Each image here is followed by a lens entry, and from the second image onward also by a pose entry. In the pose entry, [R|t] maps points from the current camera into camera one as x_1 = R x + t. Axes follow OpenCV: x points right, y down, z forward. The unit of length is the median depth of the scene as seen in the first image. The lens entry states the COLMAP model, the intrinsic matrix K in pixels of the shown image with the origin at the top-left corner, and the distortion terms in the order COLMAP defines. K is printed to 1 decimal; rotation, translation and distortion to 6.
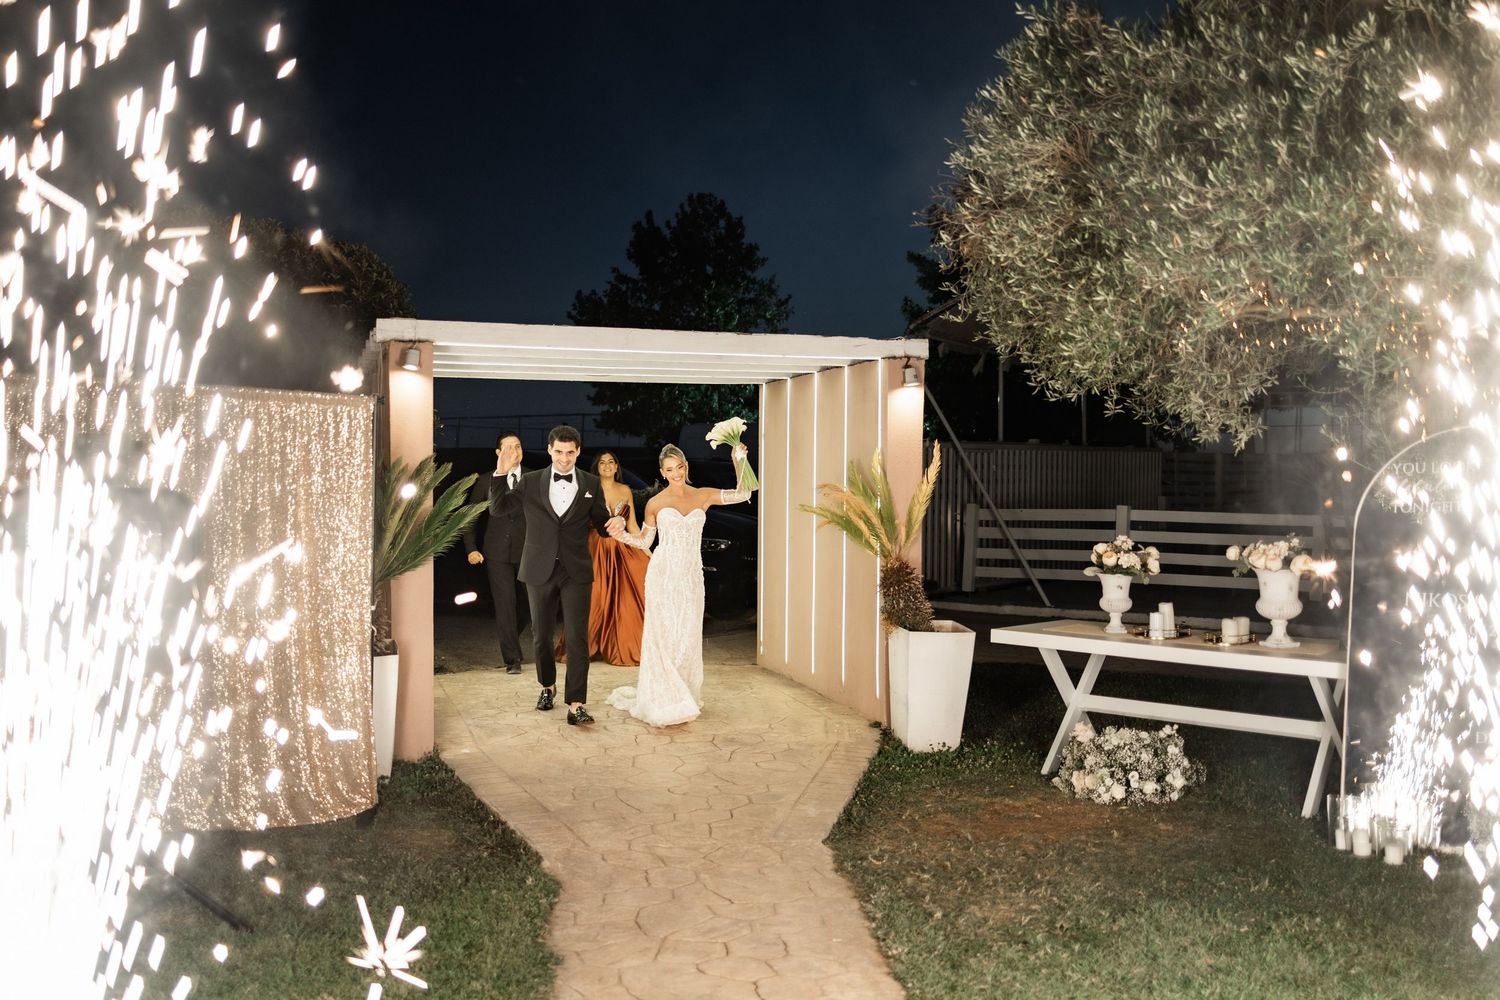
lens RADIAL K [[1446.2, 0, 754.3], [0, 1446.2, 496.0], [0, 0, 1]] dist [-0.009218, 0.000000]
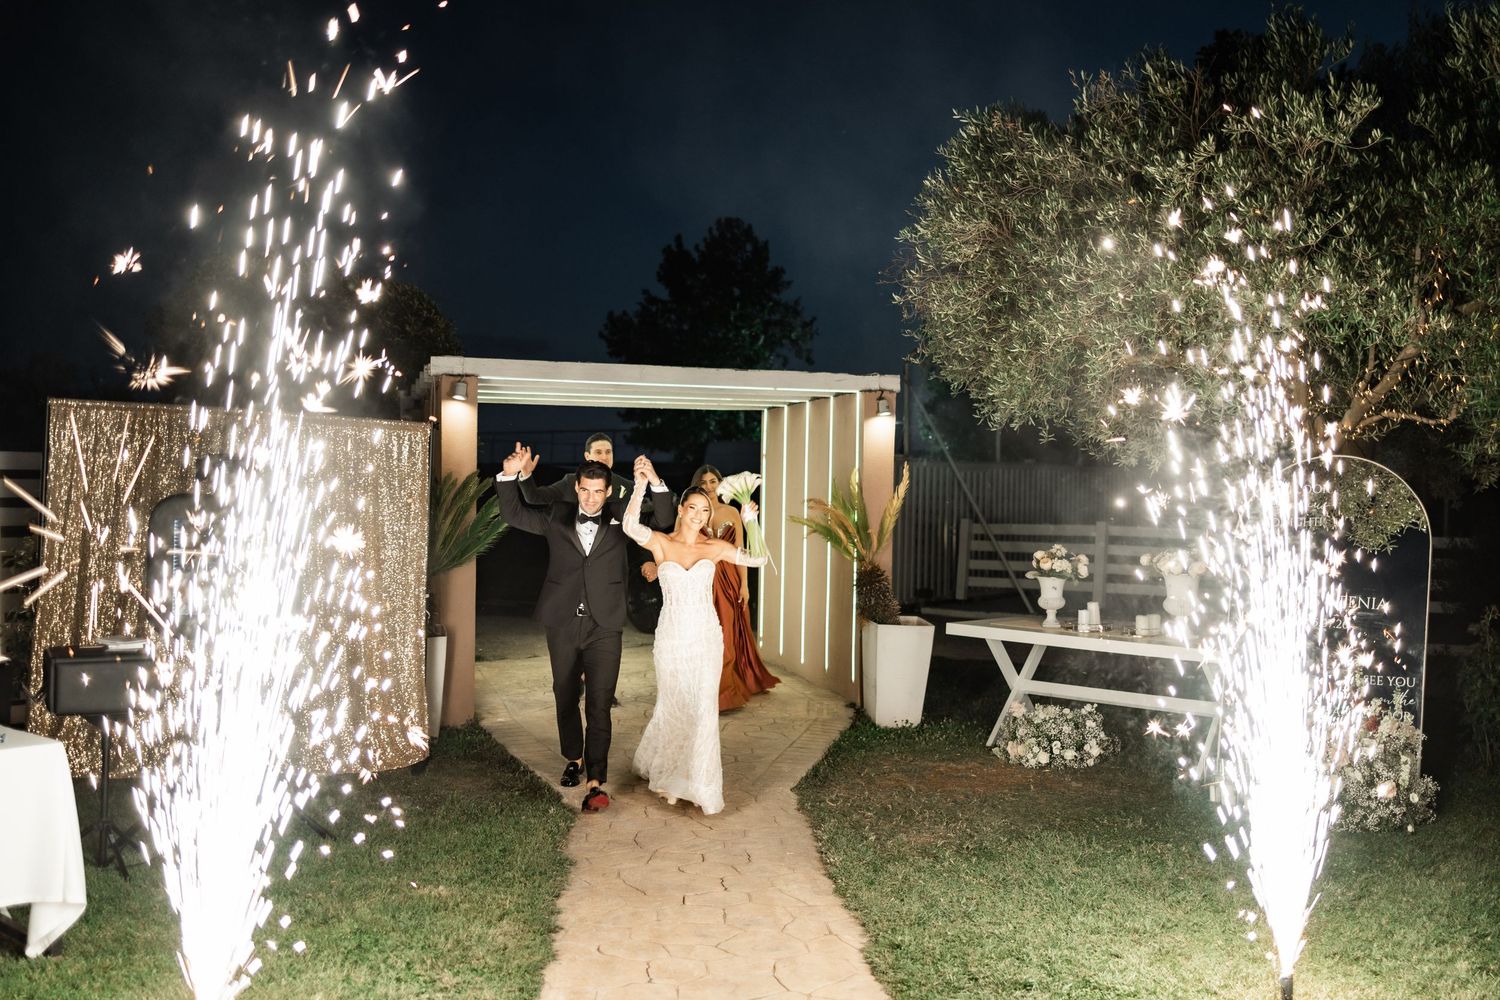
lens RADIAL K [[1446.2, 0, 746.5], [0, 1446.2, 502.8], [0, 0, 1]] dist [-0.009218, 0.000000]
pose [[0.999567, 0.010014, -0.027682, 0.036876], [-0.010173, 0.999932, -0.005634, 0.002882], [0.027623, 0.005913, 0.999601, -0.203380]]
